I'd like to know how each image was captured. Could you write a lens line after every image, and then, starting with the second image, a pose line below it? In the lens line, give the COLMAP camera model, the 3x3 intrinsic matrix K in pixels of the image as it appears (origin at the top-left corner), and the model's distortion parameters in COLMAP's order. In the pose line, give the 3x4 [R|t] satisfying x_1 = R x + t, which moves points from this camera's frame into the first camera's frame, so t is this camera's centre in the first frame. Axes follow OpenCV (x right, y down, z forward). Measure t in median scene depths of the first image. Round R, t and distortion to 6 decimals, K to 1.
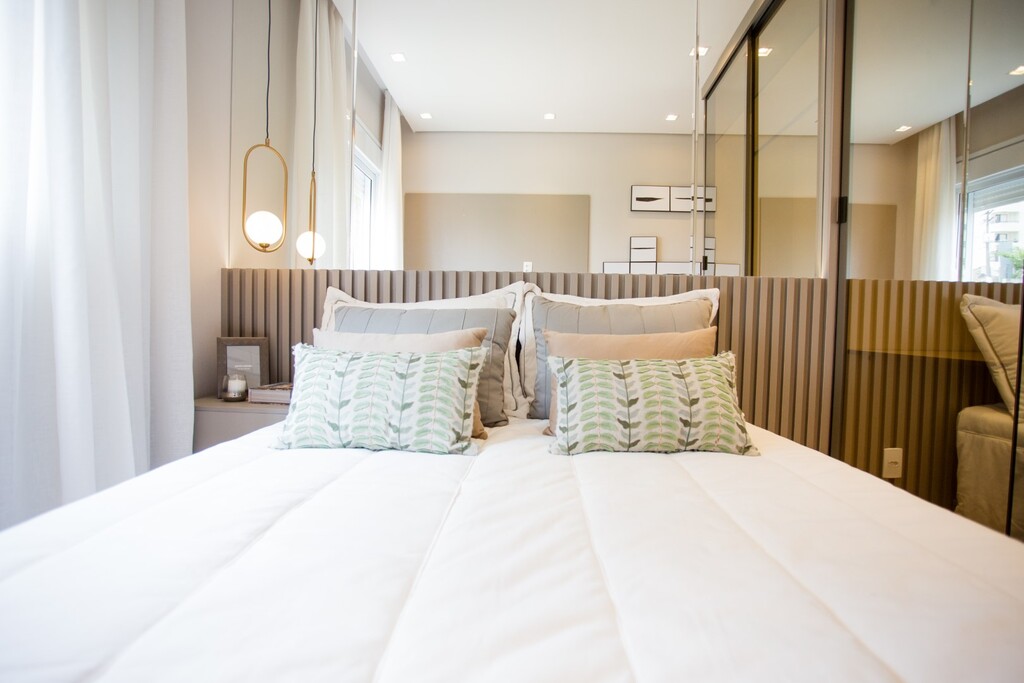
lens RADIAL K [[506.1, 0, 508.9], [0, 506.1, 346.4], [0, 0, 1]] dist [-0.055465, 0.009072]
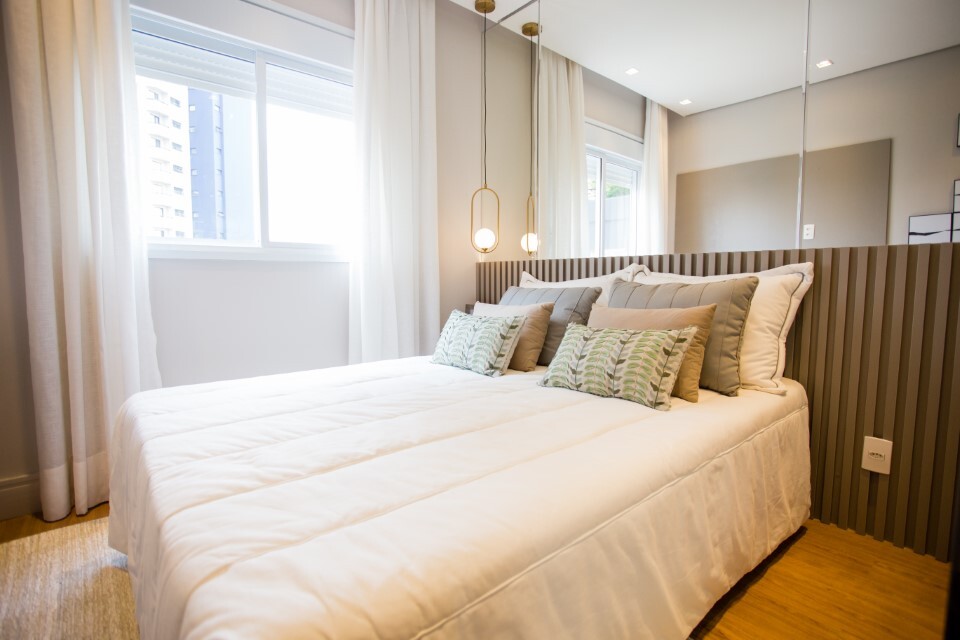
lens RADIAL K [[474.4, 0, 477.0], [0, 474.4, 324.6], [0, 0, 1]] dist [-0.055465, 0.009072]
pose [[0.670139, 0.048915, -0.740622, 0.907283], [-0.020233, 0.998659, 0.047650, -0.035251], [0.741960, -0.016947, 0.670230, -0.107969]]
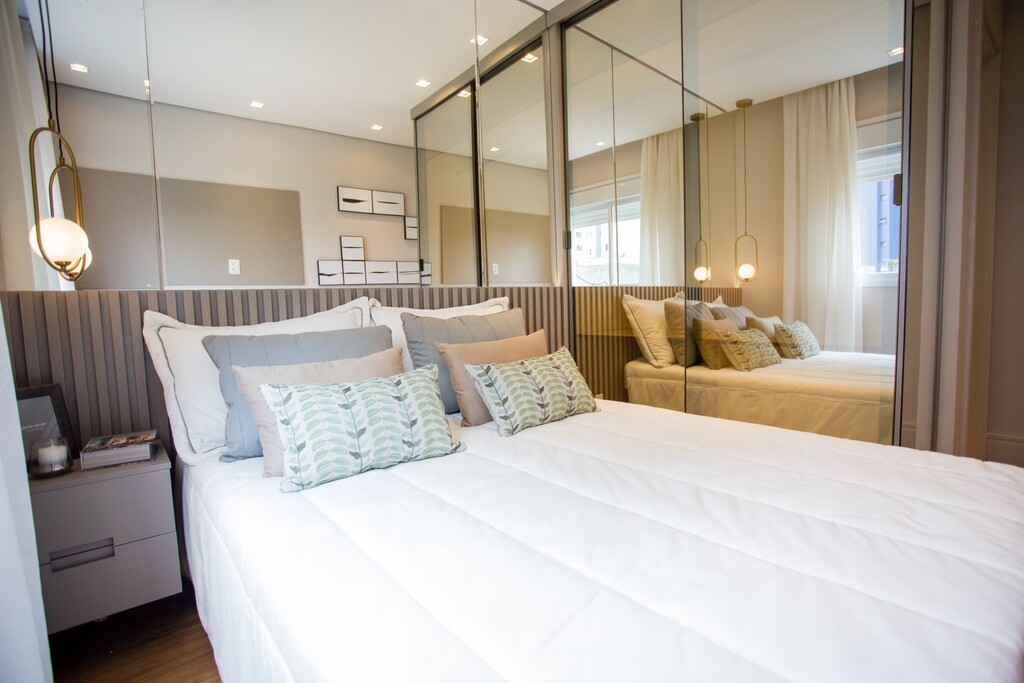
lens RADIAL K [[506.1, 0, 508.9], [0, 506.1, 346.4], [0, 0, 1]] dist [-0.055465, 0.009072]
pose [[0.745117, -0.099076, 0.659534, -0.669517], [0.076610, 0.995073, 0.062929, -0.097039], [-0.662519, 0.003638, 0.749036, -0.018453]]
